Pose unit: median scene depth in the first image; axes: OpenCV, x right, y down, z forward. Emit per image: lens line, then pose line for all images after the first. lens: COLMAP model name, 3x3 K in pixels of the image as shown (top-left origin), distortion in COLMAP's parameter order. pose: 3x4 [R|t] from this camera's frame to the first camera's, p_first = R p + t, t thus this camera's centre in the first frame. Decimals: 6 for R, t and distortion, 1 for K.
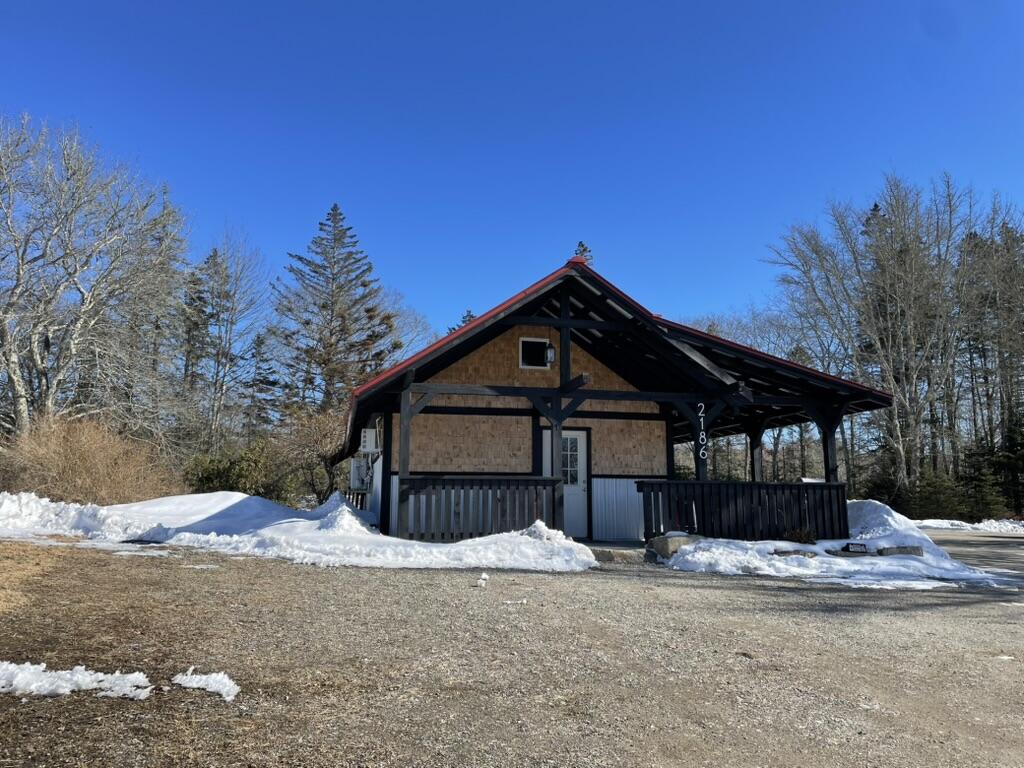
lens RADIAL K [[770.9, 0, 516.6], [0, 770.9, 375.1], [0, 0, 1]] dist [0.094527, -0.122542]
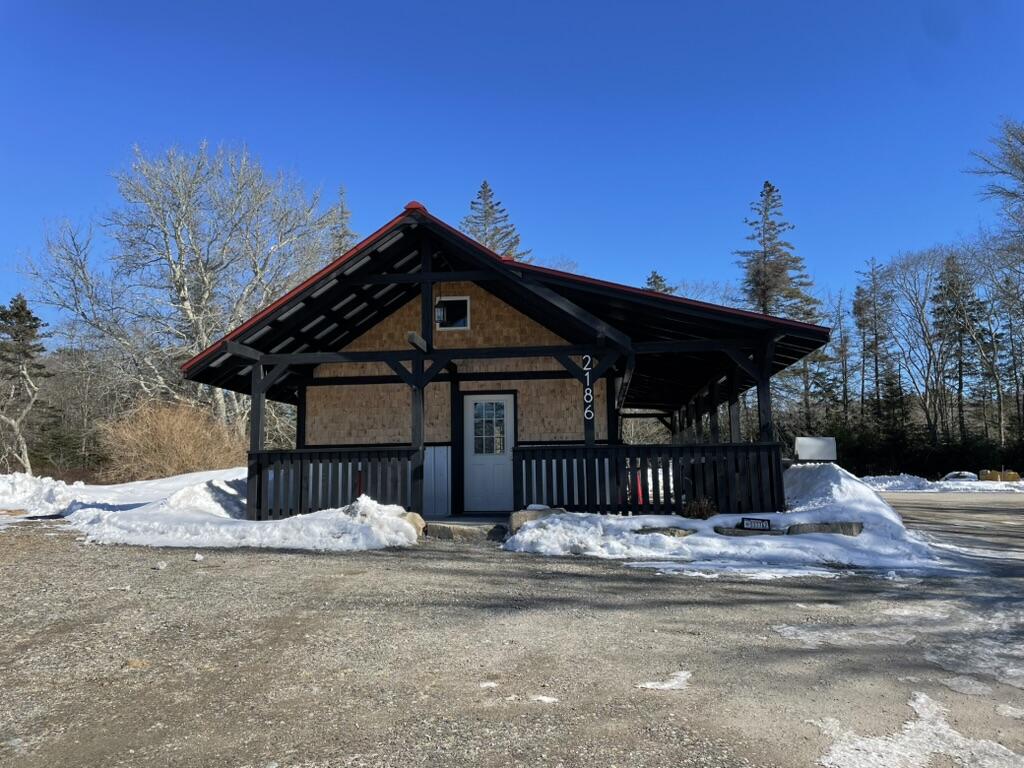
lens RADIAL K [[770.9, 0, 507.5], [0, 770.9, 368.0], [0, 0, 1]] dist [0.094527, -0.122542]
pose [[0.940196, -0.062286, -0.334890, 0.407592], [0.072345, 0.997224, 0.017632, 0.026806], [0.332862, -0.040805, 0.942092, 0.155459]]
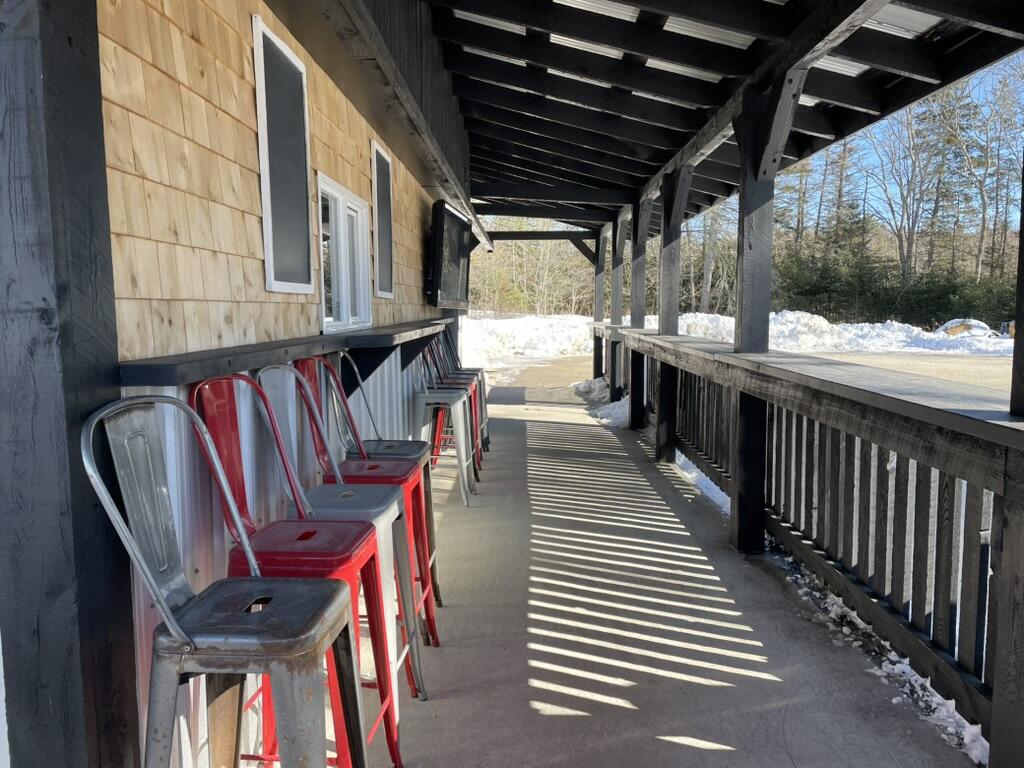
lens RADIAL K [[770.9, 0, 509.2], [0, 770.9, 386.6], [0, 0, 1]] dist [0.094527, -0.122542]
pose [[0.968774, 0.013588, -0.247573, 0.292860], [0.053309, 0.963731, 0.261496, 0.116512], [0.242147, -0.266528, 0.932913, 0.985674]]
